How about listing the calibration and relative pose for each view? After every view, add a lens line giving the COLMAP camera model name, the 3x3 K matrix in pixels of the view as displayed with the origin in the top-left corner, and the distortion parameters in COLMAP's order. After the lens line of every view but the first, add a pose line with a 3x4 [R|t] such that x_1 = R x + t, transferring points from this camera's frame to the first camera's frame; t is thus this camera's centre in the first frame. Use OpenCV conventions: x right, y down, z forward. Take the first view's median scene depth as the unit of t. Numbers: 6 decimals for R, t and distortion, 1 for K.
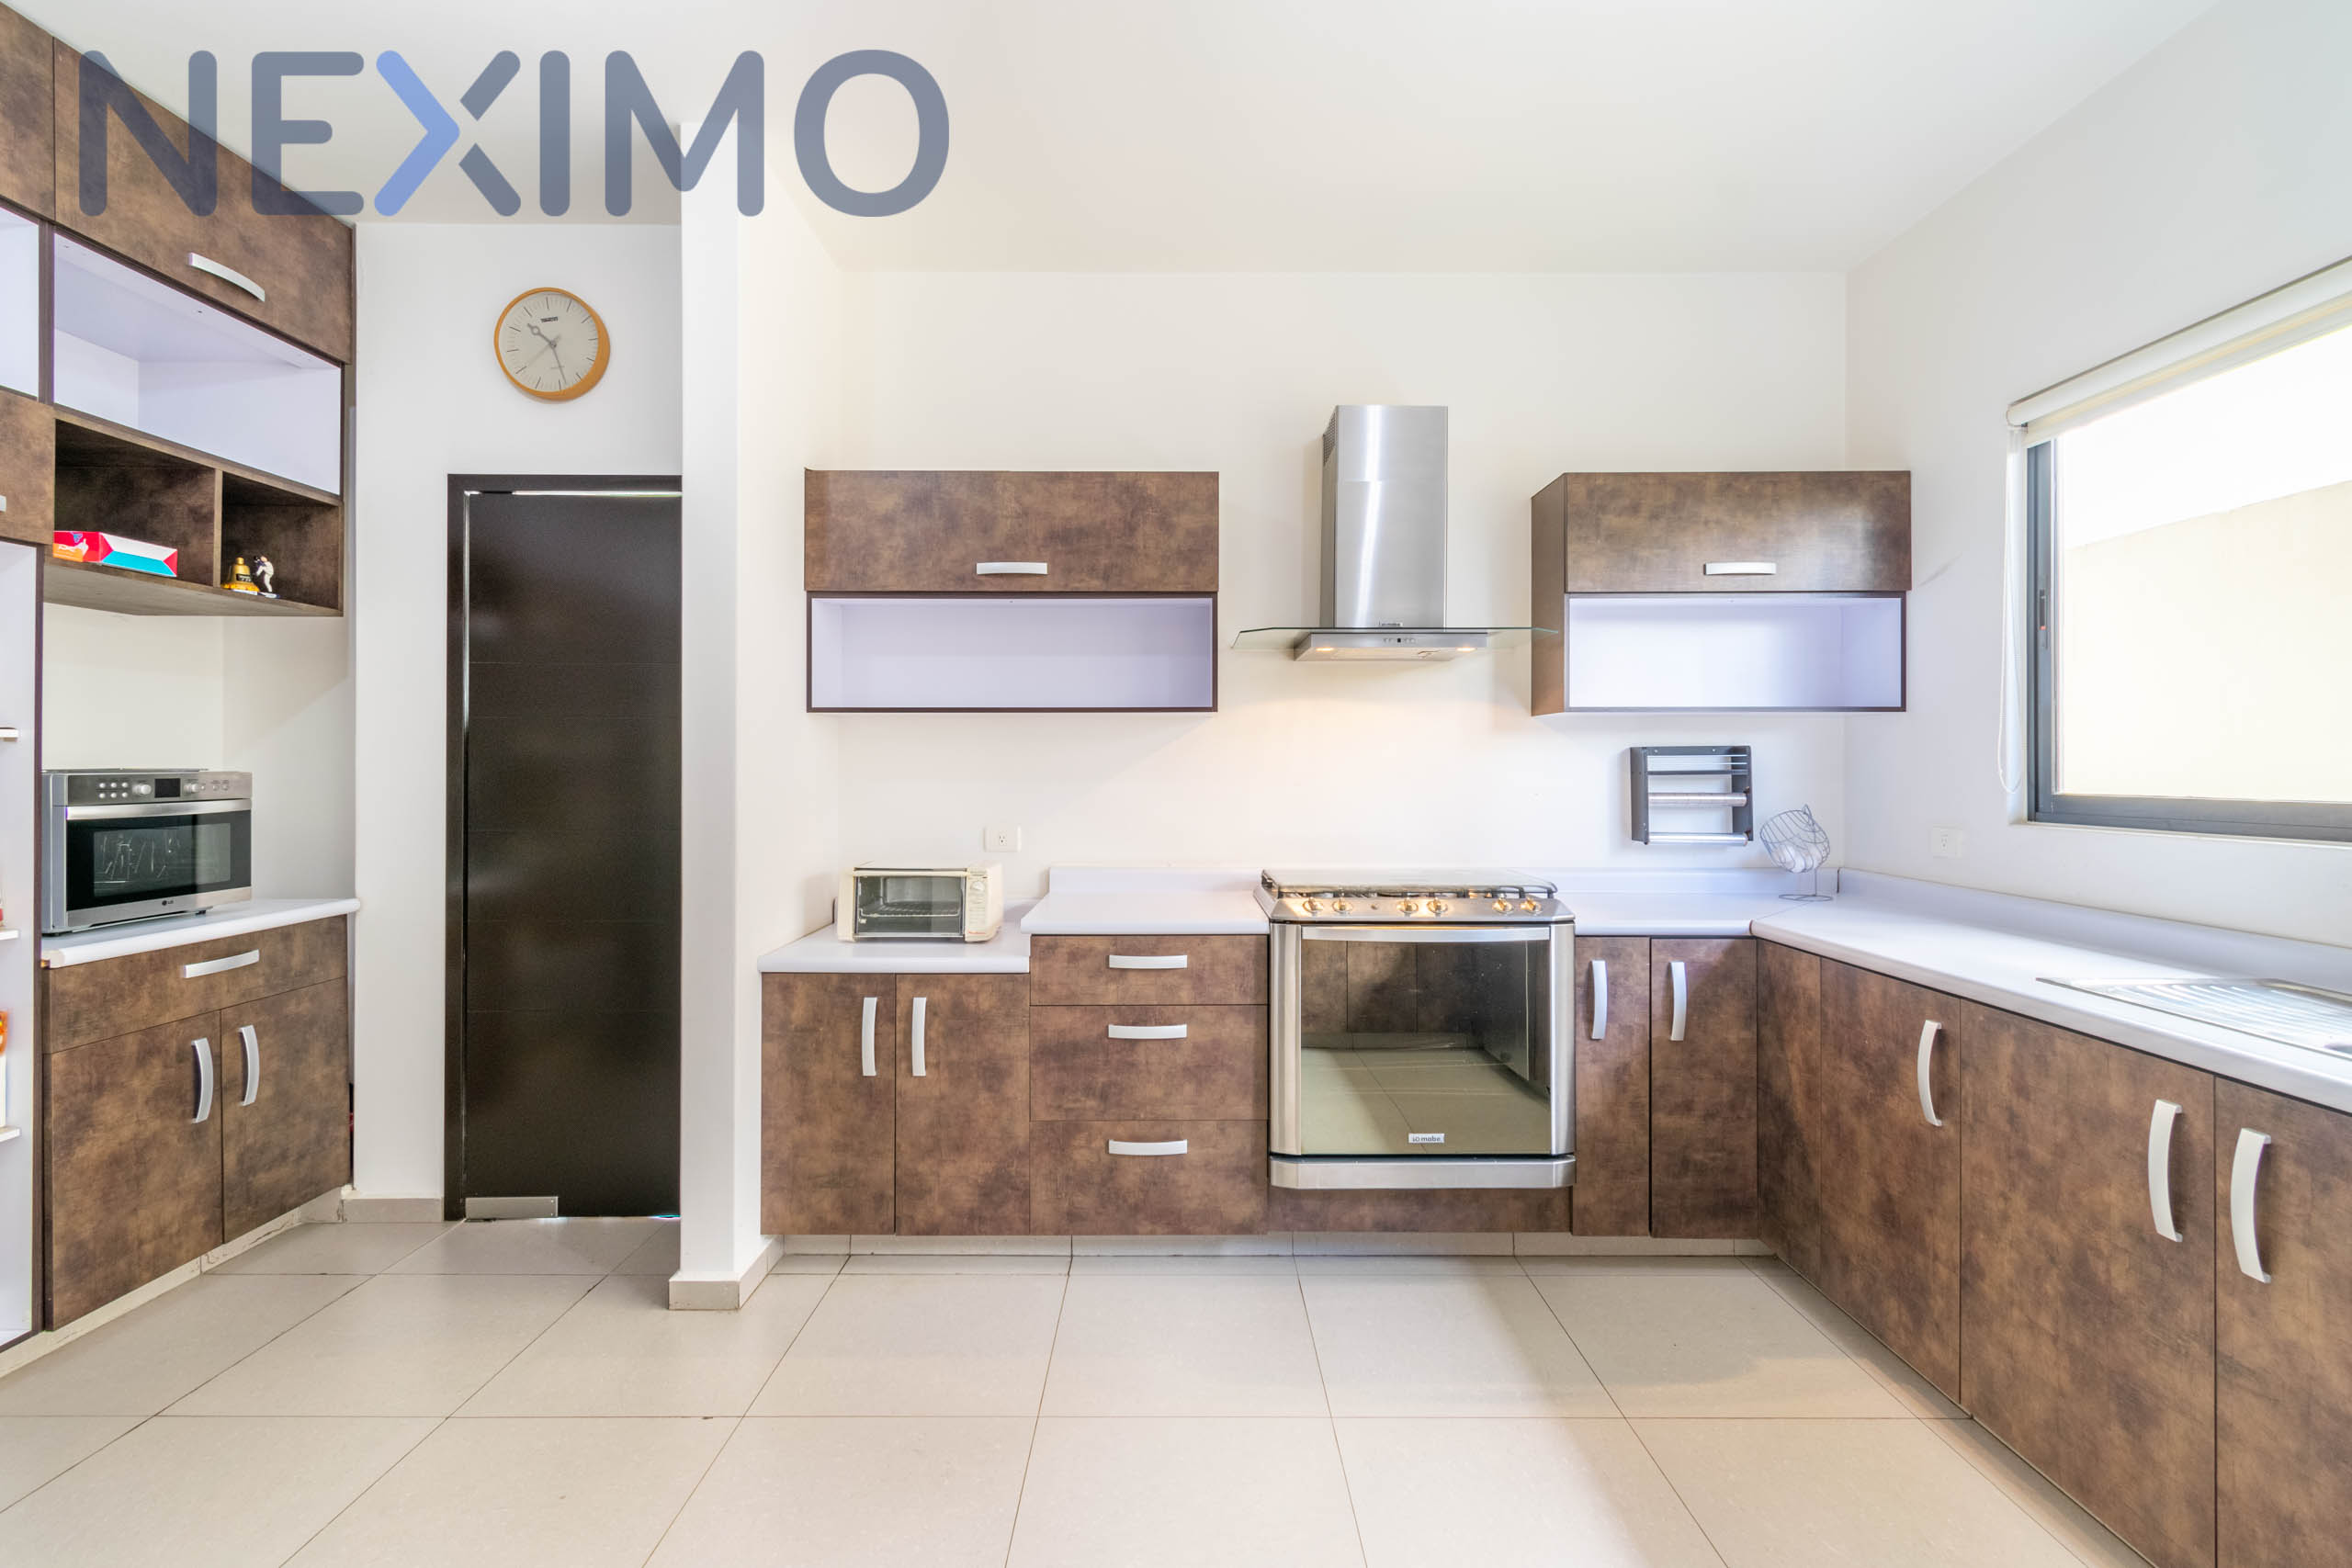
lens RADIAL K [[1054.0, 0, 1177.0], [0, 1054.0, 754.2], [0, 0, 1]] dist [0.001044, -0.000783]
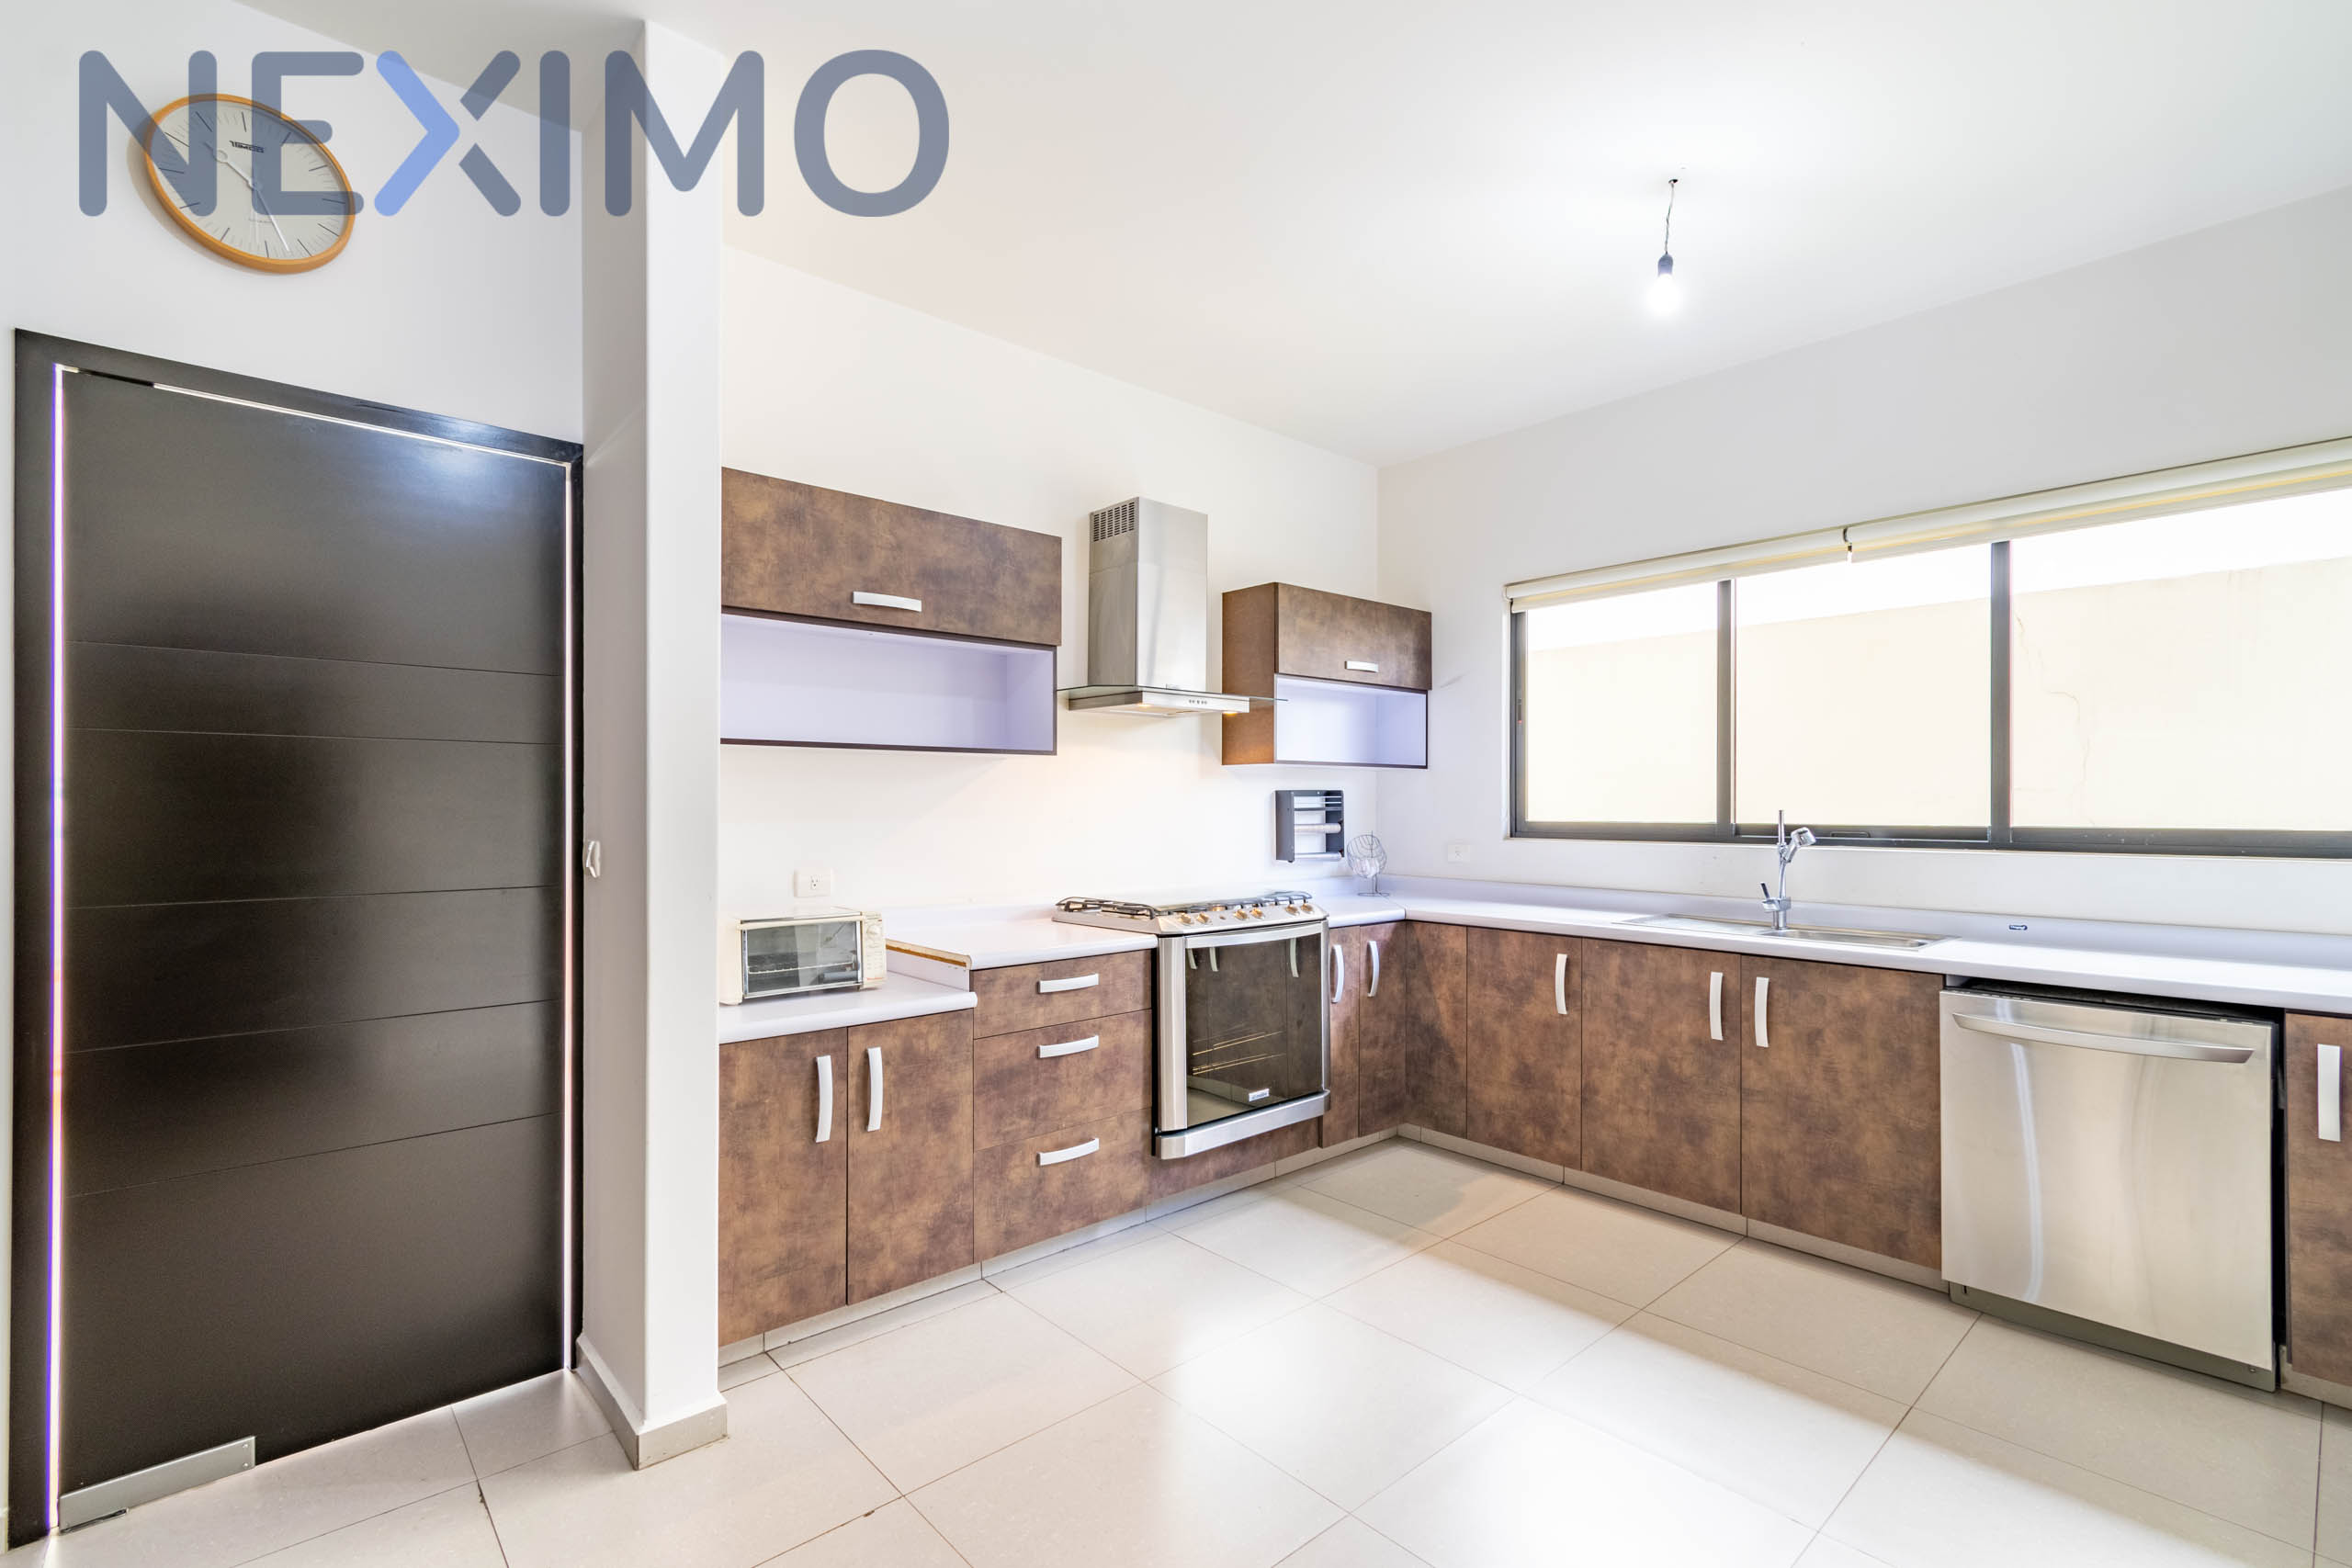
lens RADIAL K [[1055.3, 0, 1174.6], [0, 1055.3, 796.6], [0, 0, 1]] dist [0.001424, 0.000157]
pose [[0.747537, 0.004183, 0.664207, -0.675126], [-0.006833, 0.999976, 0.001393, 0.000279], [-0.664185, -0.005580, 0.747547, 0.107487]]
